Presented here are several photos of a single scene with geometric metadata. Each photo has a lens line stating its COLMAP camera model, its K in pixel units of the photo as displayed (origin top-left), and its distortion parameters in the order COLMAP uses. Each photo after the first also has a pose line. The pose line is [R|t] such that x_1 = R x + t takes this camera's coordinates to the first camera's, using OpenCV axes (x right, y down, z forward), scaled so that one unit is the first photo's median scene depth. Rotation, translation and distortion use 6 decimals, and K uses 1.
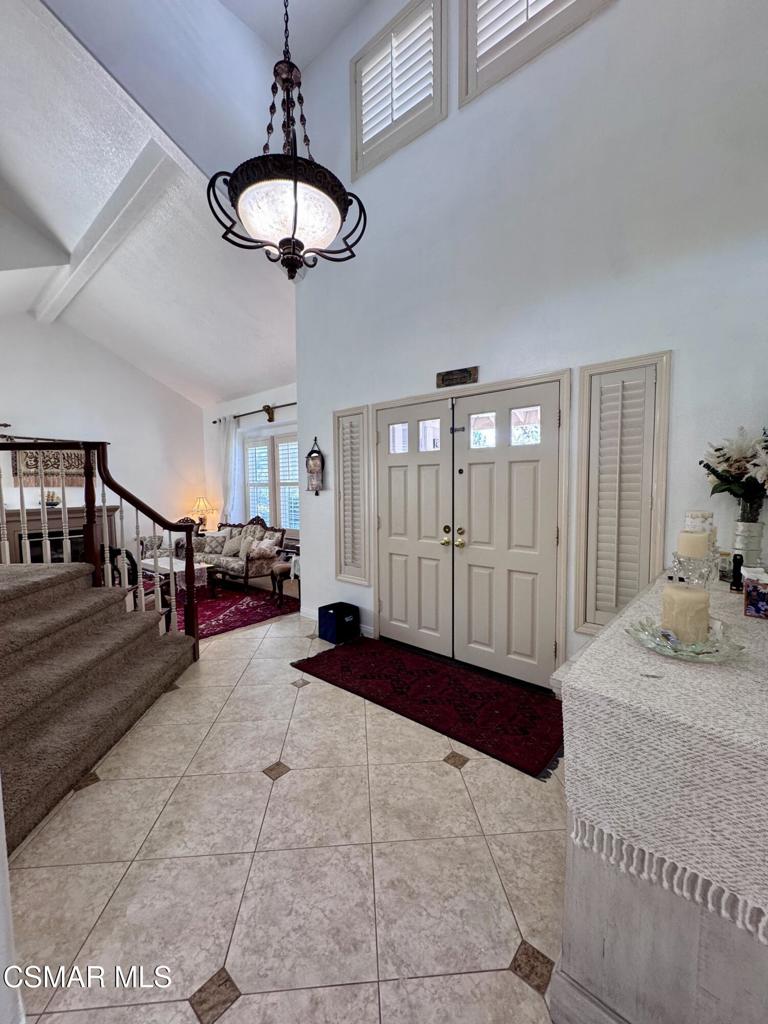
lens RADIAL K [[409.8, 0, 381.0], [0, 409.8, 509.9], [0, 0, 1]] dist [-0.003586, 0.000776]
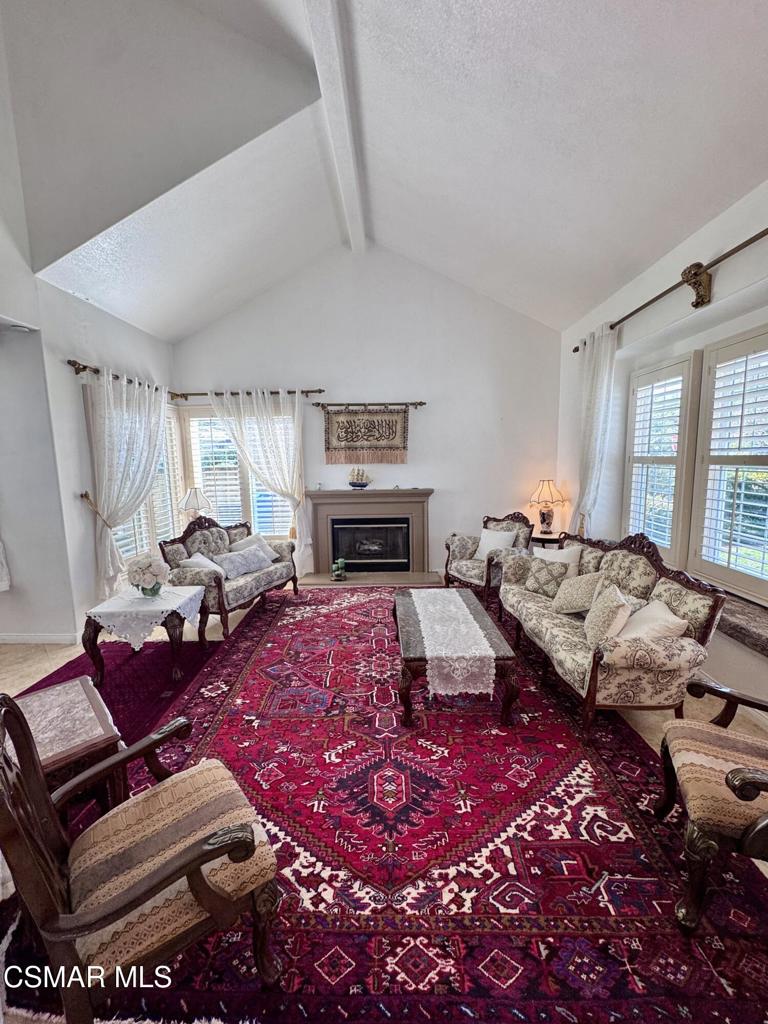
lens RADIAL K [[409.8, 0, 382.0], [0, 409.8, 509.5], [0, 0, 1]] dist [-0.003586, 0.000776]
pose [[0.637962, 0.096127, -0.764045, -0.149868], [-0.038429, 0.994916, 0.093086, -0.043982], [0.769109, -0.030024, 0.638412, 0.518371]]
